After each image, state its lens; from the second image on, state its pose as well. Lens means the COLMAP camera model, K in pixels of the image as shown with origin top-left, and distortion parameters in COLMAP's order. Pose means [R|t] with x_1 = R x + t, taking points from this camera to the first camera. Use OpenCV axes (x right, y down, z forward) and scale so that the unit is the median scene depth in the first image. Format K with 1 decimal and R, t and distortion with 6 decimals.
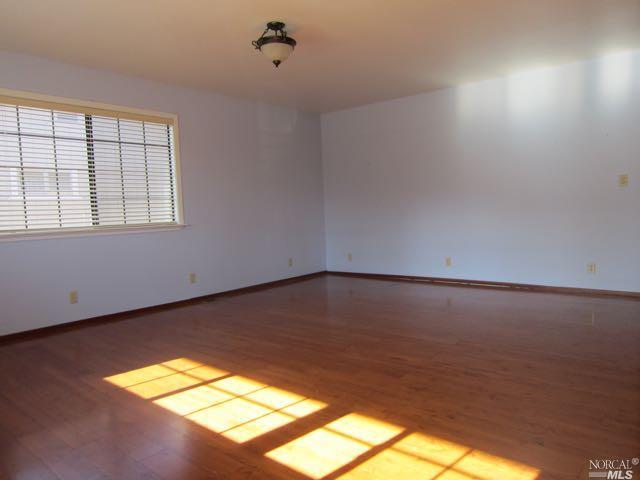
lens RADIAL K [[452.6, 0, 321.2], [0, 452.6, 237.1], [0, 0, 1]] dist [-0.036031, 0.005851]
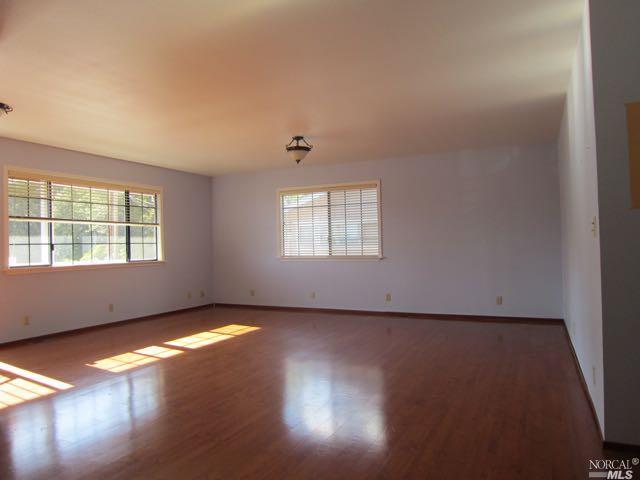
lens RADIAL K [[452.6, 0, 321.2], [0, 452.6, 237.1], [0, 0, 1]] dist [-0.036031, 0.005851]
pose [[0.244435, 0.012711, -0.969582, 1.108246], [-0.052348, 0.998629, -0.000105, -0.087939], [0.968252, 0.050781, 0.244765, 0.513074]]
